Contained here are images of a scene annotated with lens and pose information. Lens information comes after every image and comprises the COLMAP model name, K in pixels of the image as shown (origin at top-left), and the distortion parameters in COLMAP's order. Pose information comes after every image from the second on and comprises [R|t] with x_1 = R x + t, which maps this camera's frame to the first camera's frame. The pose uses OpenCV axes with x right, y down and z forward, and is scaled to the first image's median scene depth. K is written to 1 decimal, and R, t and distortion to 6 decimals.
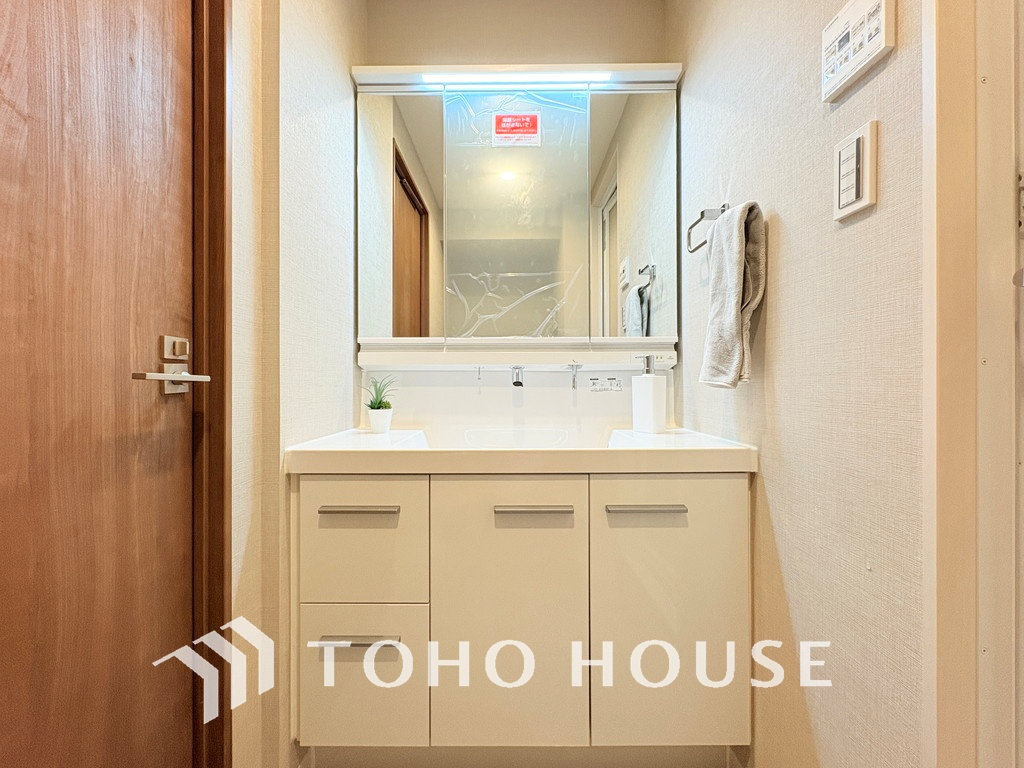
lens RADIAL K [[411.4, 0, 509.6], [0, 411.4, 383.6], [0, 0, 1]] dist [0.002309, 0.000415]
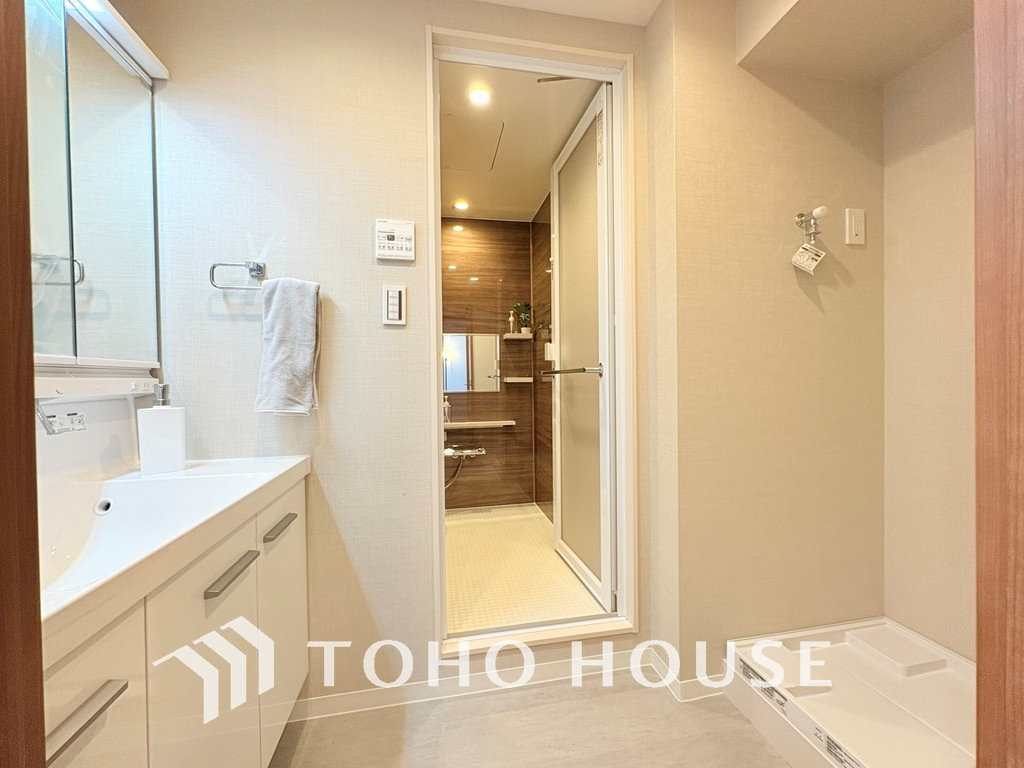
lens RADIAL K [[411.4, 0, 509.6], [0, 411.4, 383.6], [0, 0, 1]] dist [0.002309, 0.000415]
pose [[-0.196292, -0.009302, 0.980501, -0.878922], [0.011634, 0.999863, 0.011815, -0.093500], [-0.980476, 0.013726, -0.196157, 0.579800]]
